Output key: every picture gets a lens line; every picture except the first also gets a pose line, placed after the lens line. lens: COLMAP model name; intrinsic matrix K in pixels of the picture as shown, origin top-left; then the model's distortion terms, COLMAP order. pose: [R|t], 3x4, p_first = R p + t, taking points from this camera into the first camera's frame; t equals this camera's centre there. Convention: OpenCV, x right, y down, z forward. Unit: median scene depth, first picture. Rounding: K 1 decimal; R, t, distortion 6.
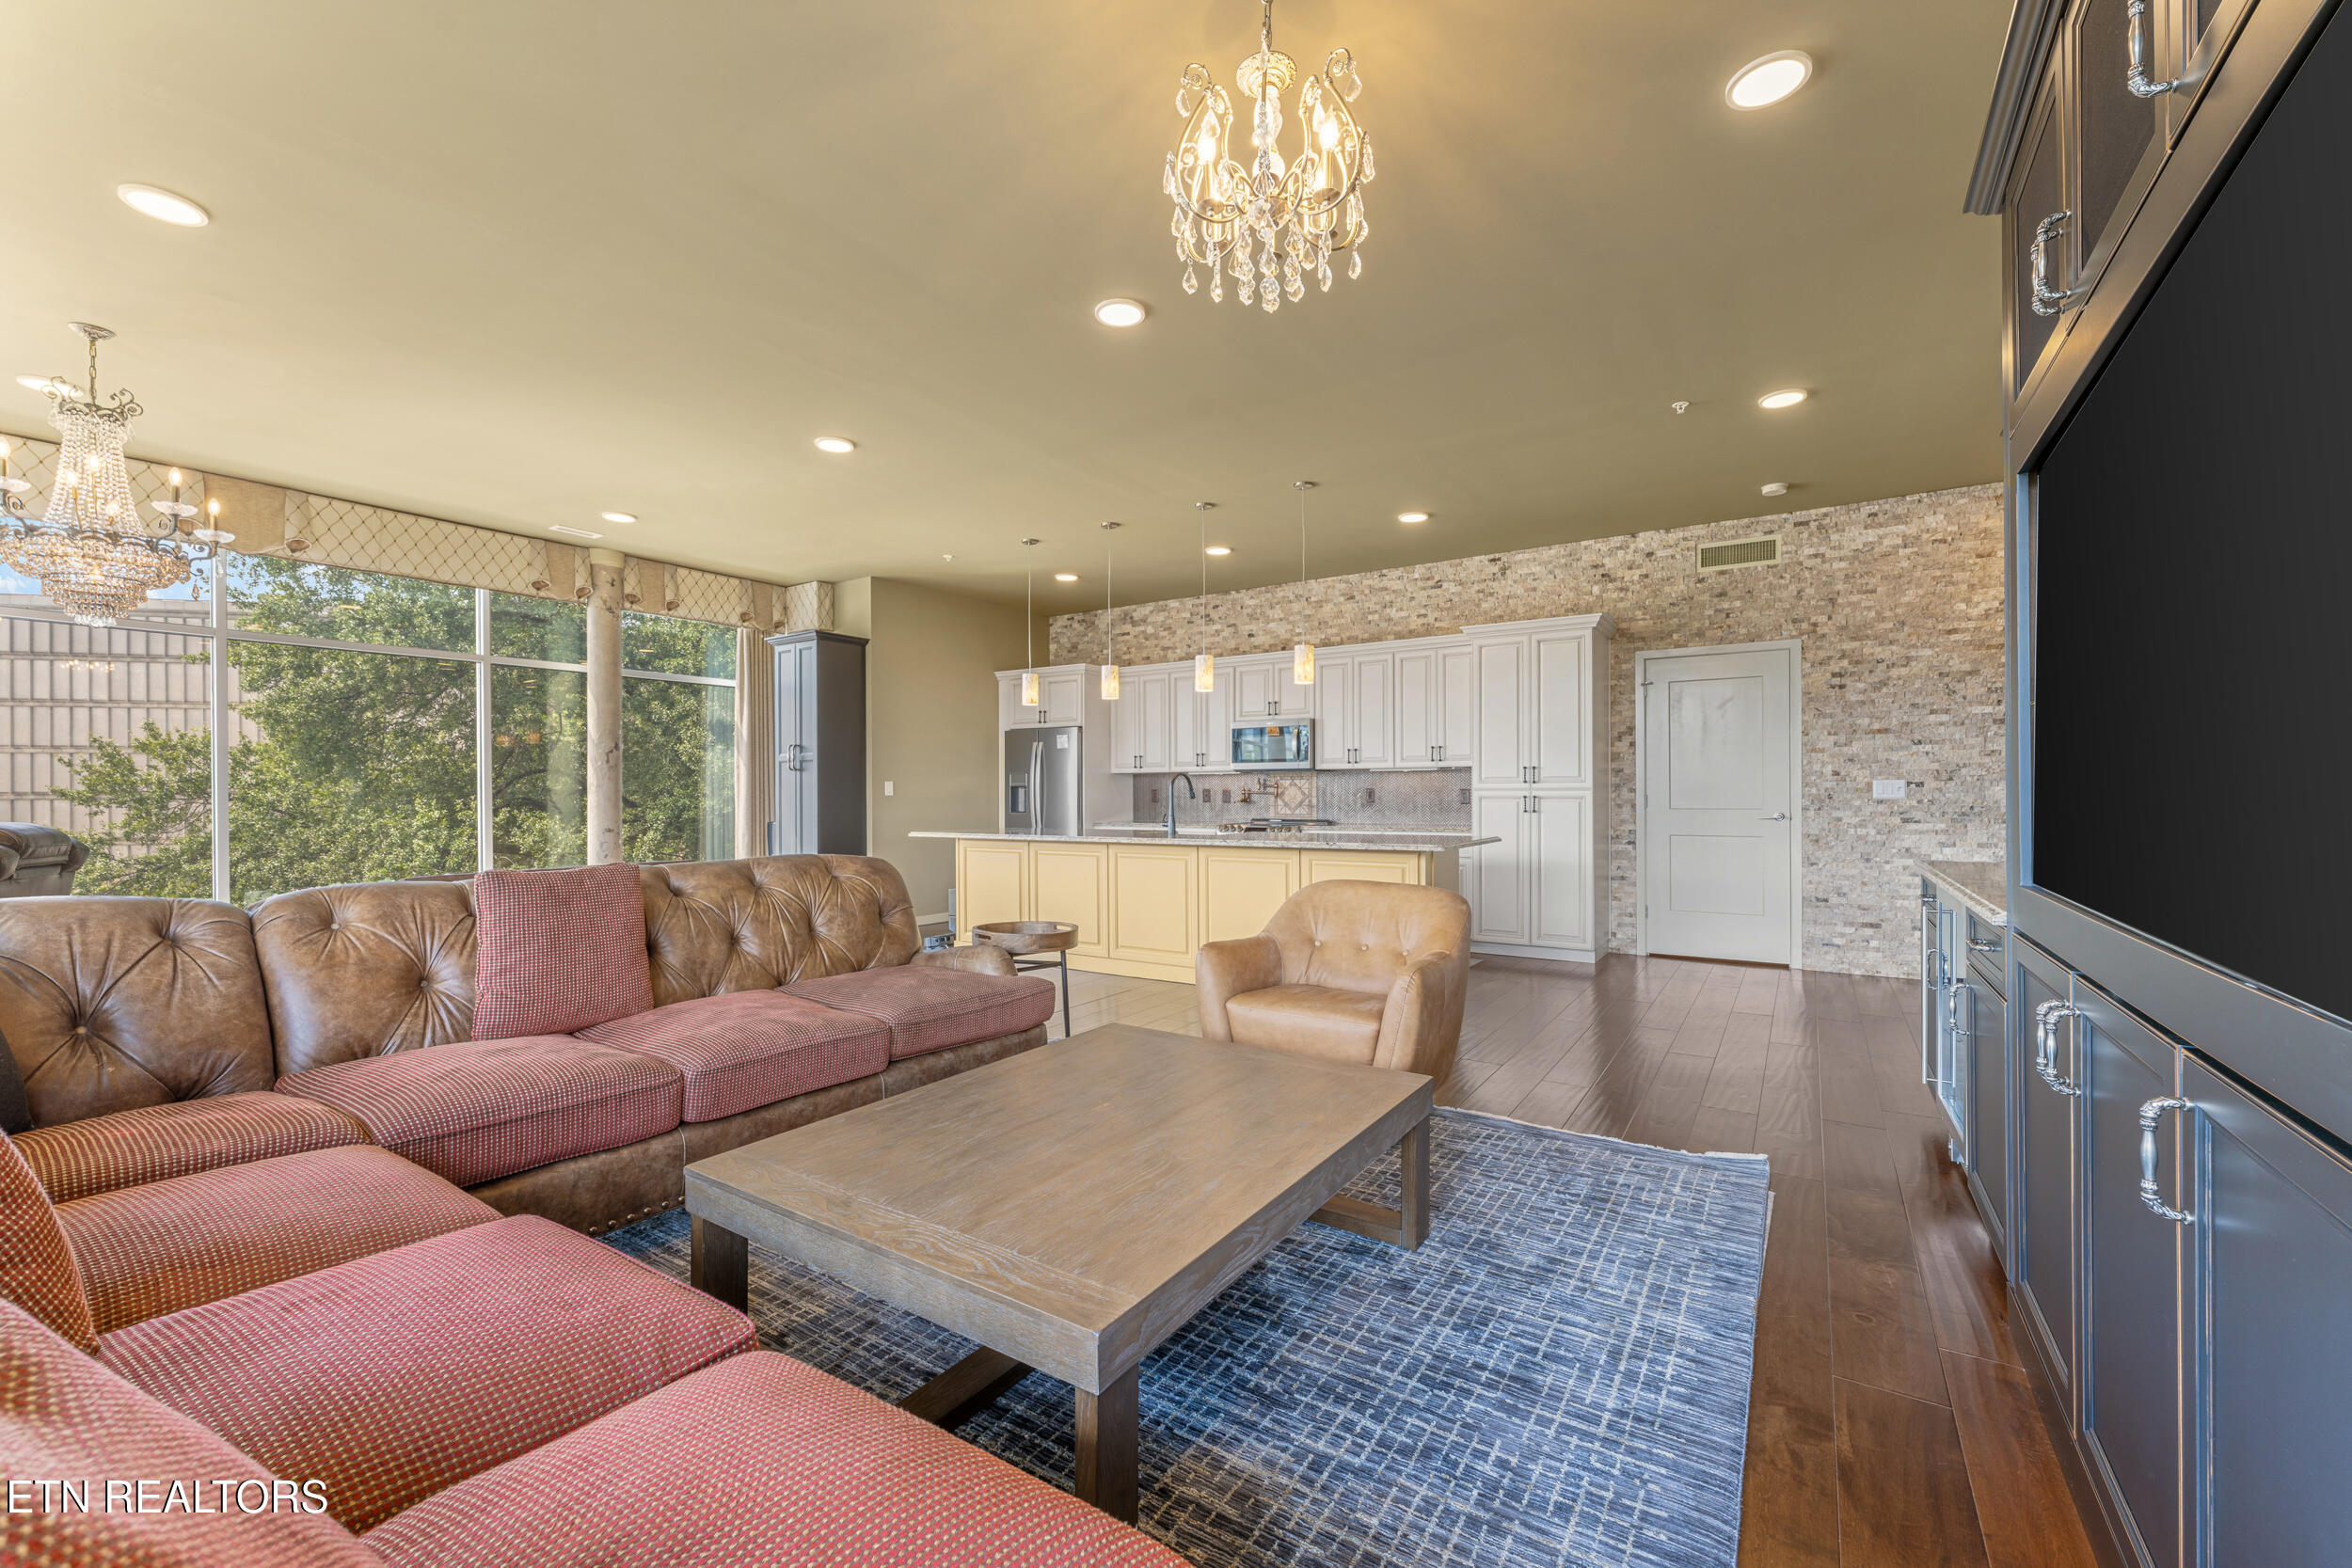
lens RADIAL K [[951.6, 0, 1143.5], [0, 951.6, 802.2], [0, 0, 1]] dist [0.002327, -0.000389]
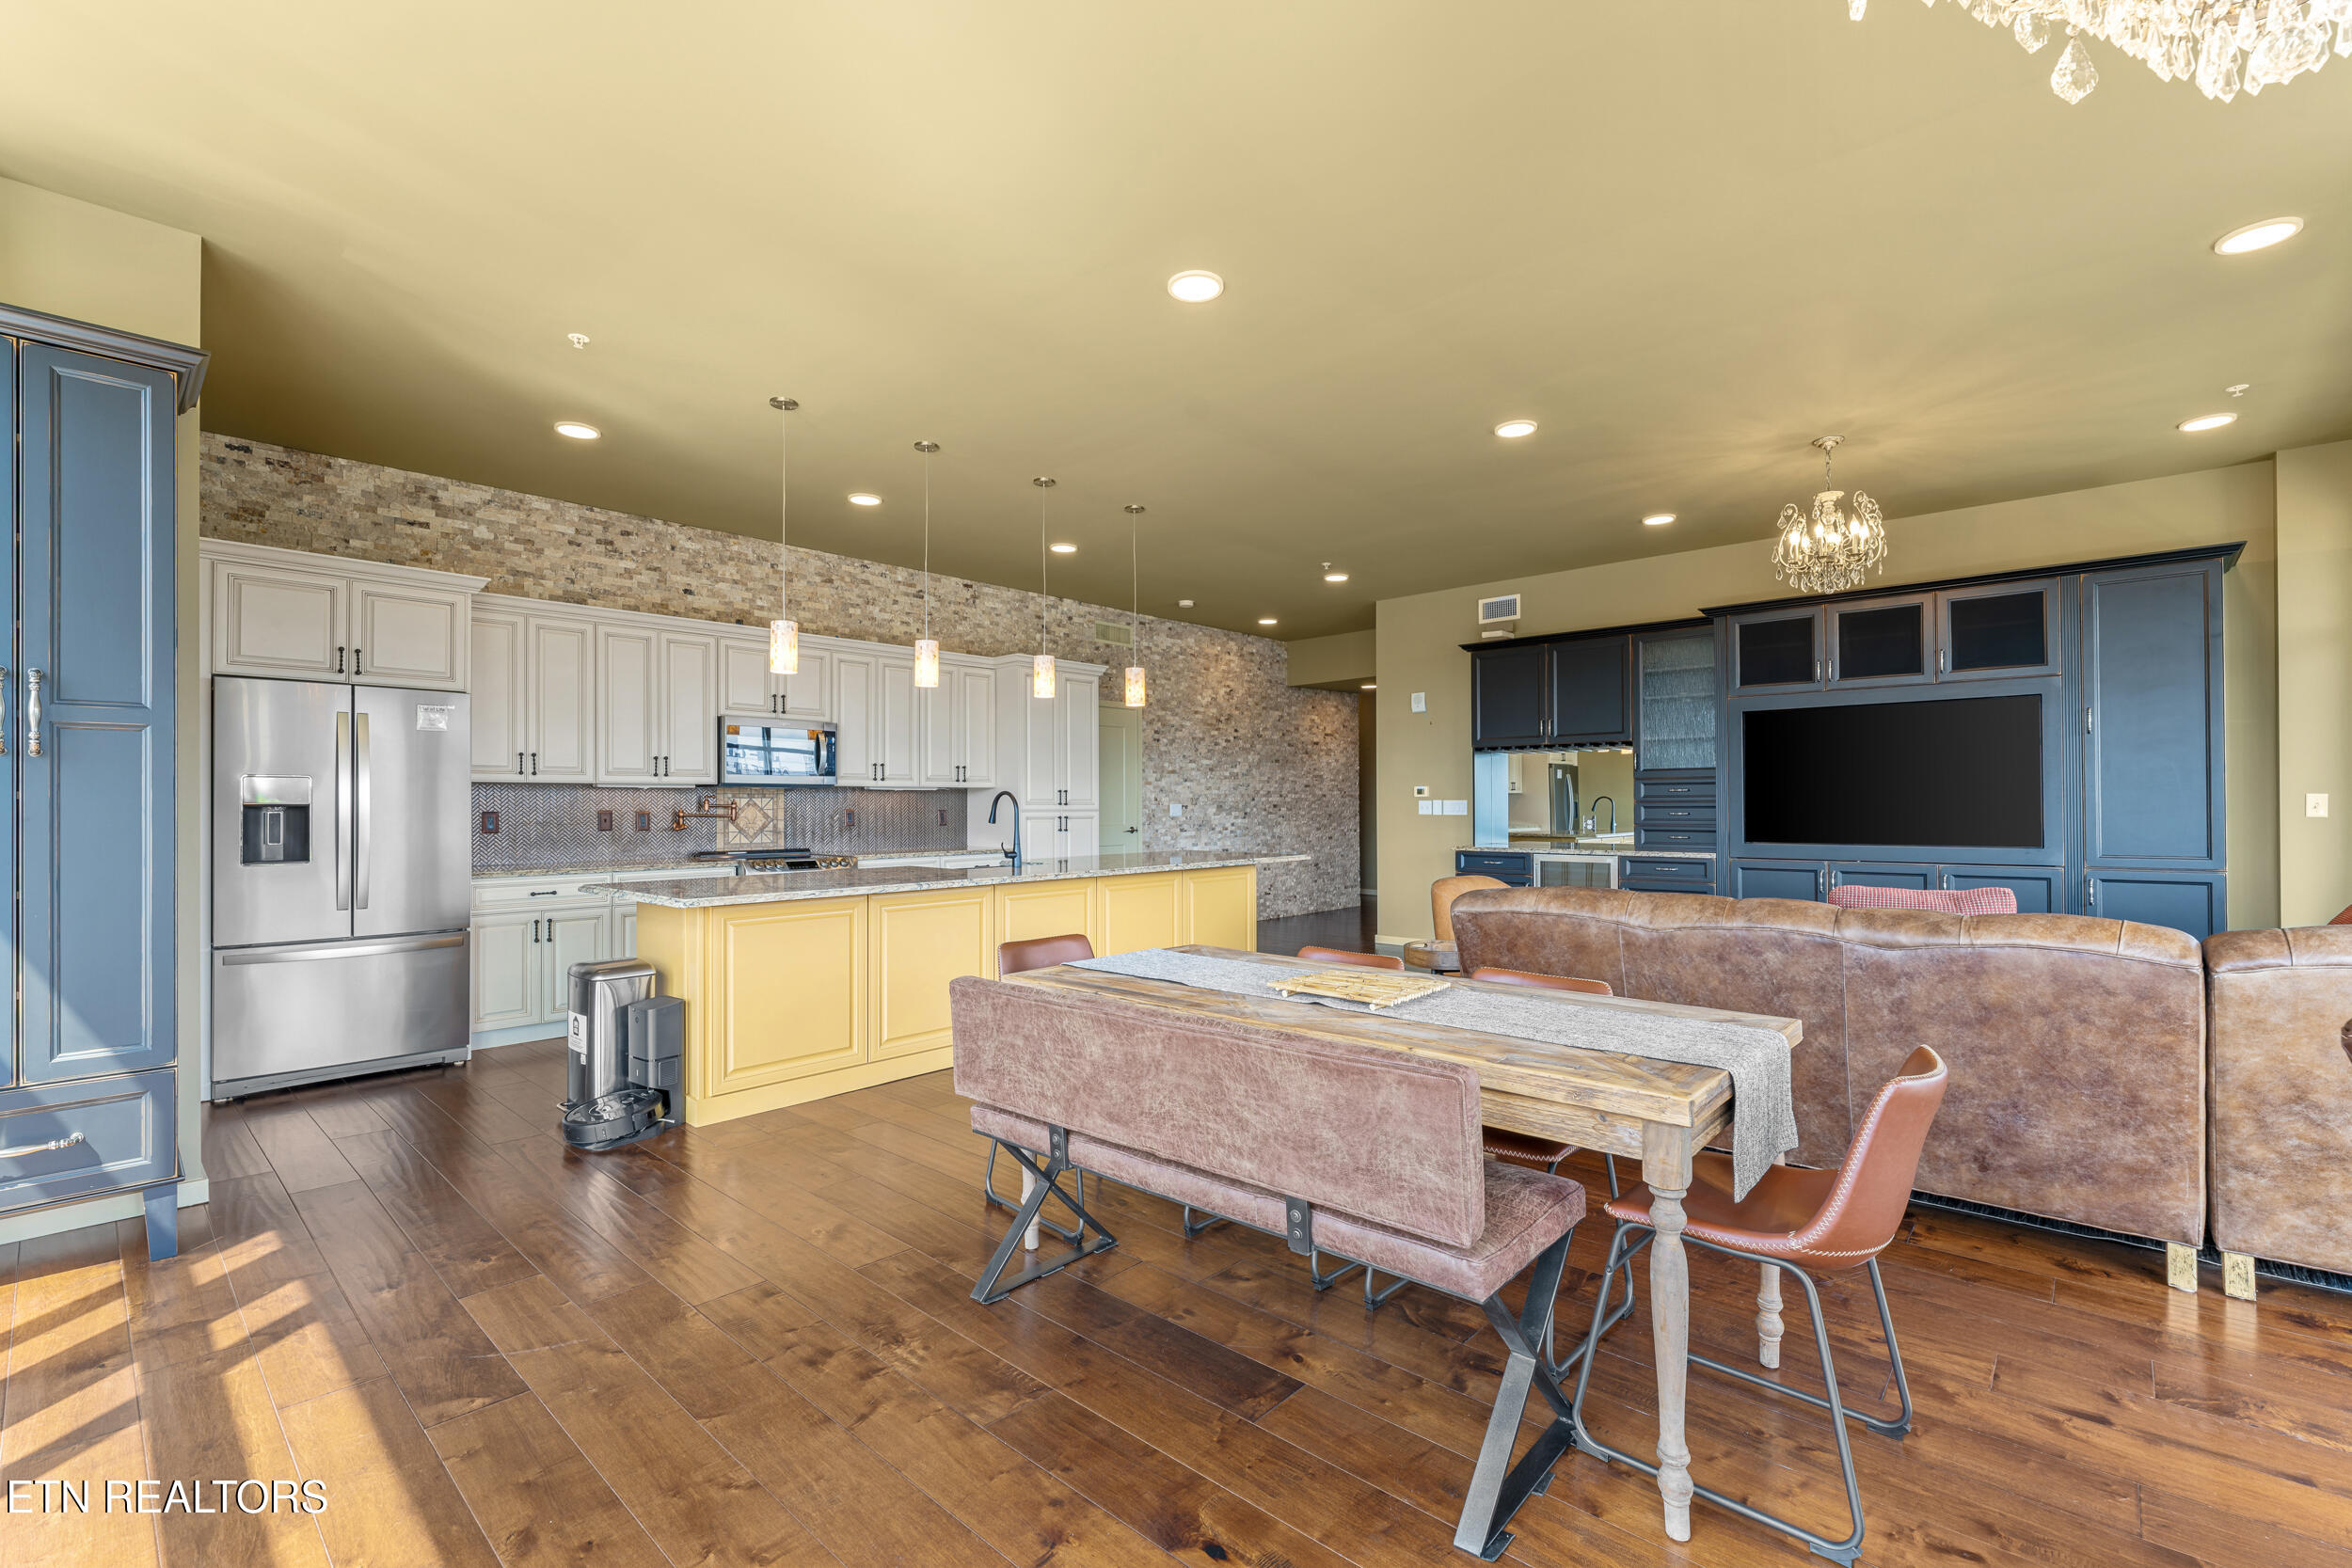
lens RADIAL K [[1002.9, 0, 1199.2], [0, 1002.9, 792.1], [0, 0, 1]] dist [-0.000099, 0.000162]
pose [[0.128558, 0.013142, 0.991615, -0.622361], [0.009200, 0.999853, -0.014444, -0.014323], [-0.991659, 0.010980, 0.128419, 0.579271]]
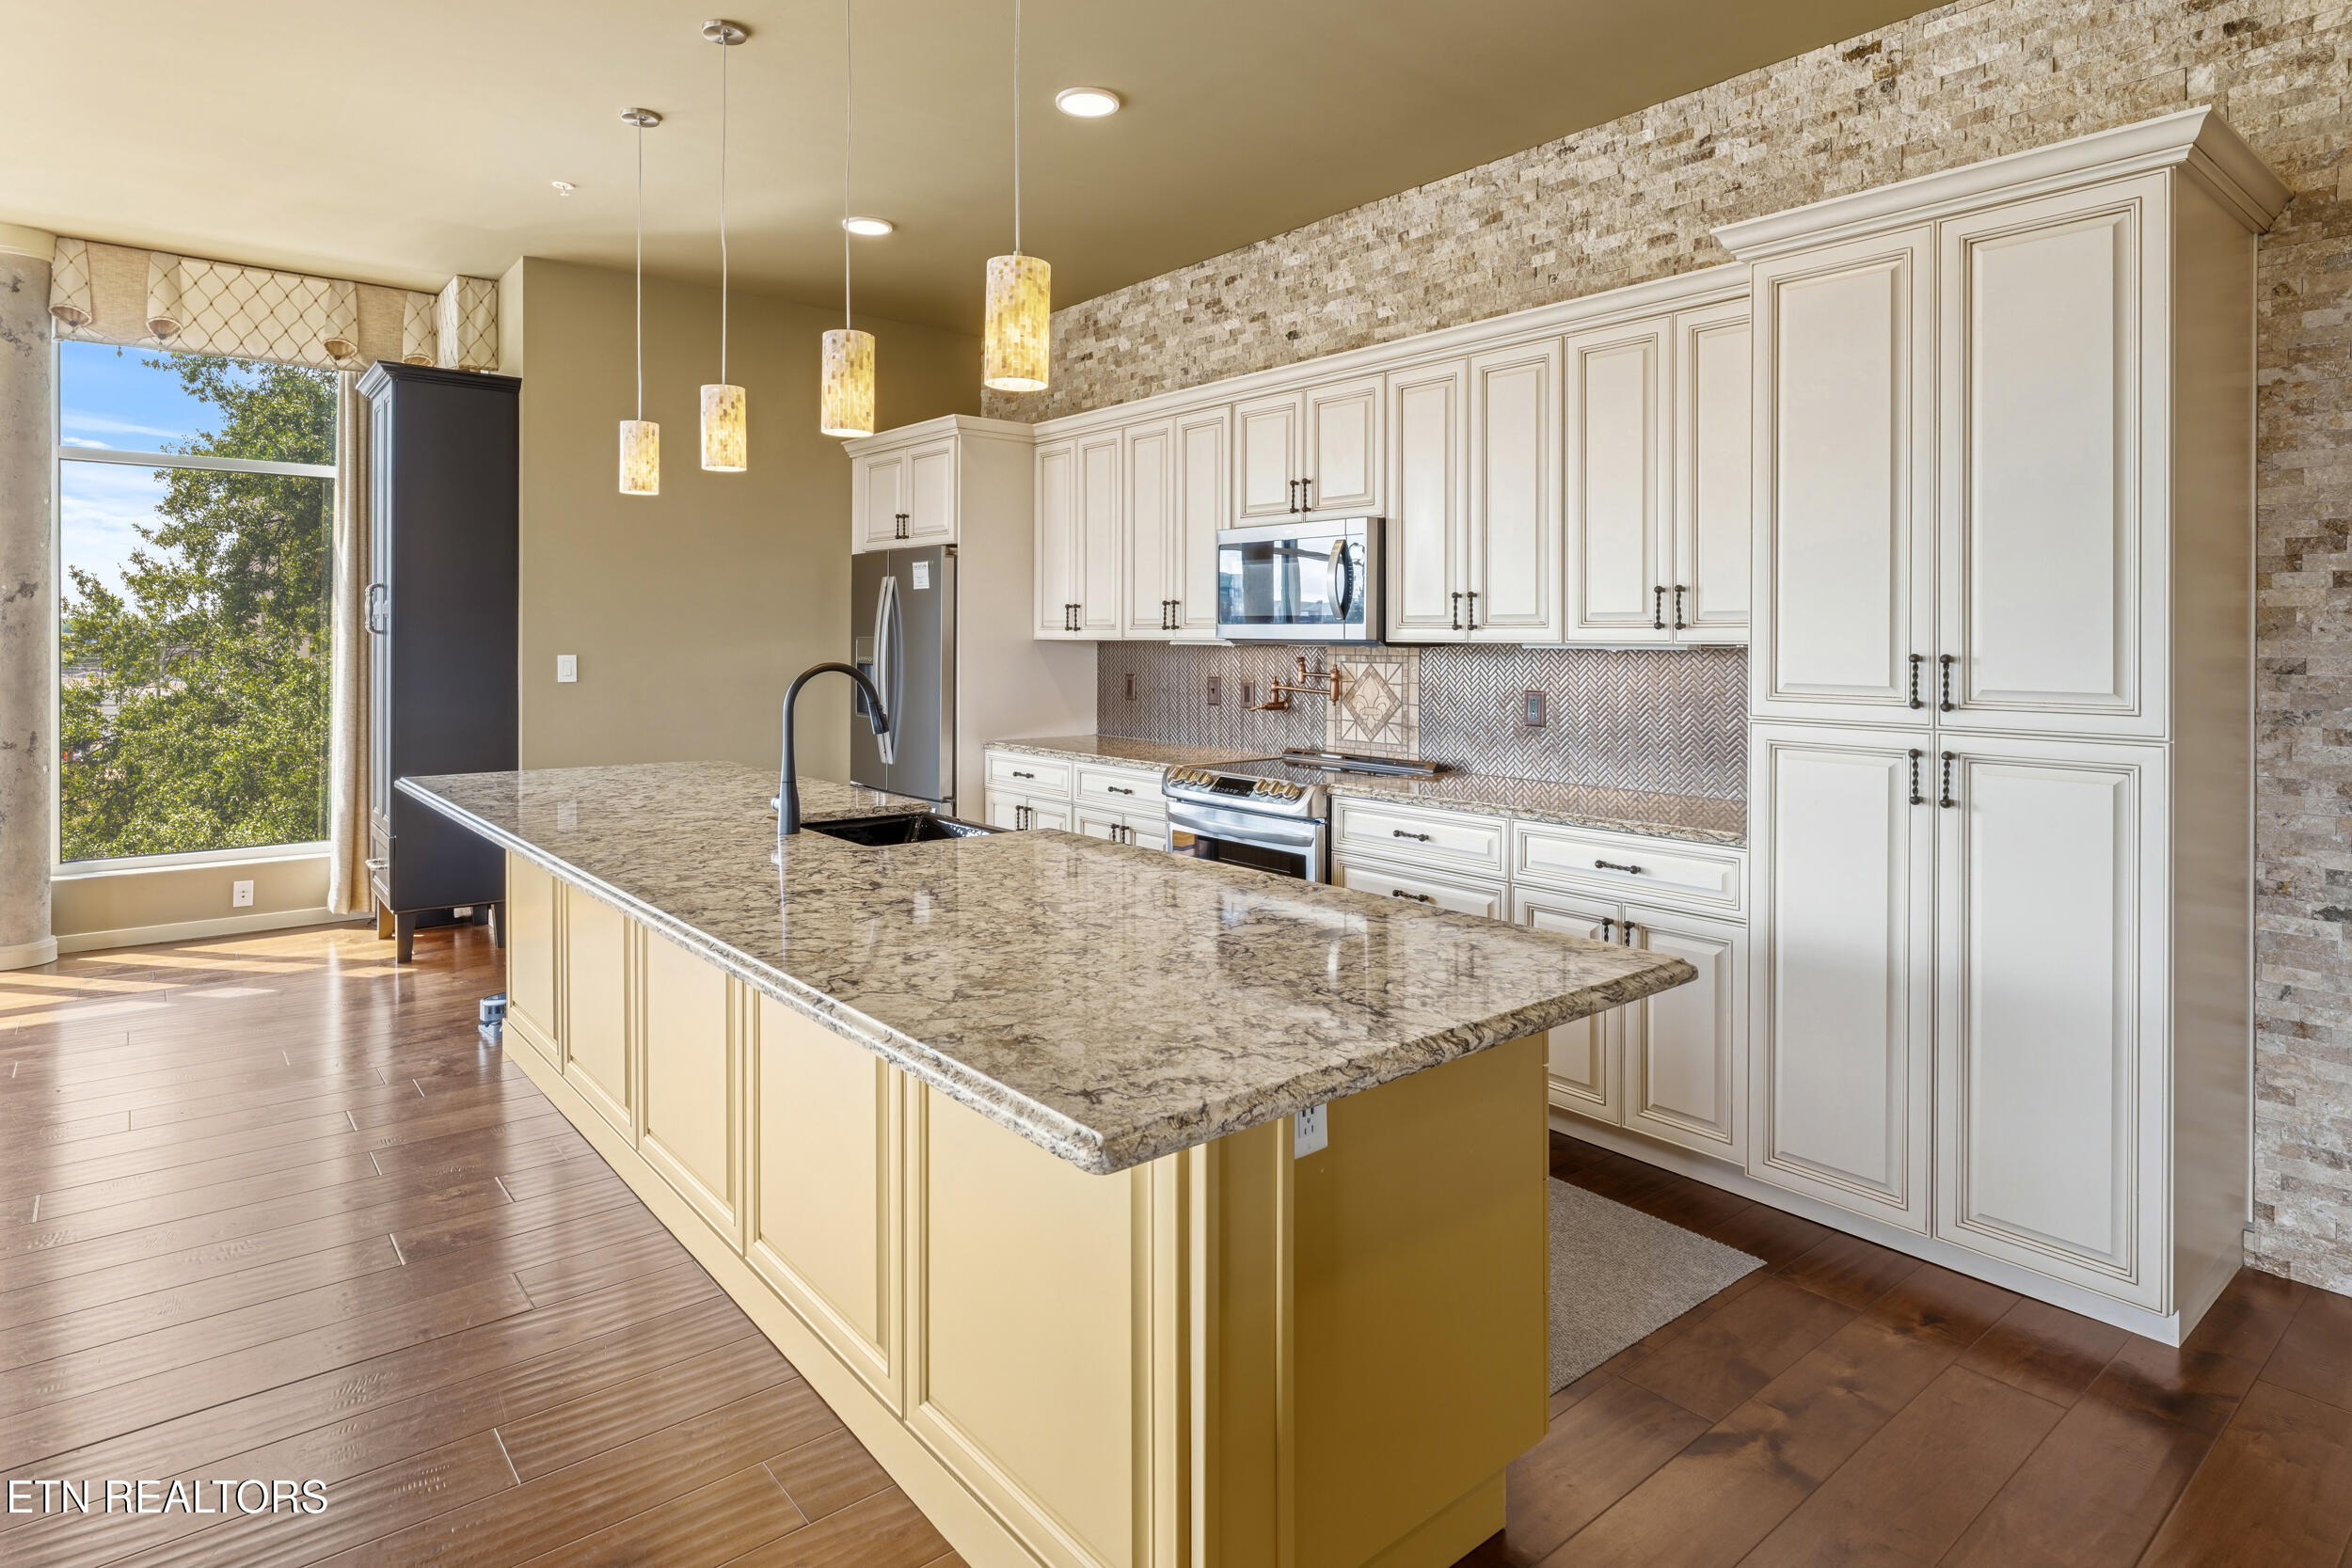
lens RADIAL K [[1247.0, 0, 1157.8], [0, 1247.0, 640.2], [0, 0, 1]] dist [-0.000209, 0.000428]
pose [[0.961290, 0.009207, -0.275385, 0.233043], [-0.011233, 0.999920, -0.005783, -0.031278], [0.275310, 0.008652, 0.961317, 0.461341]]
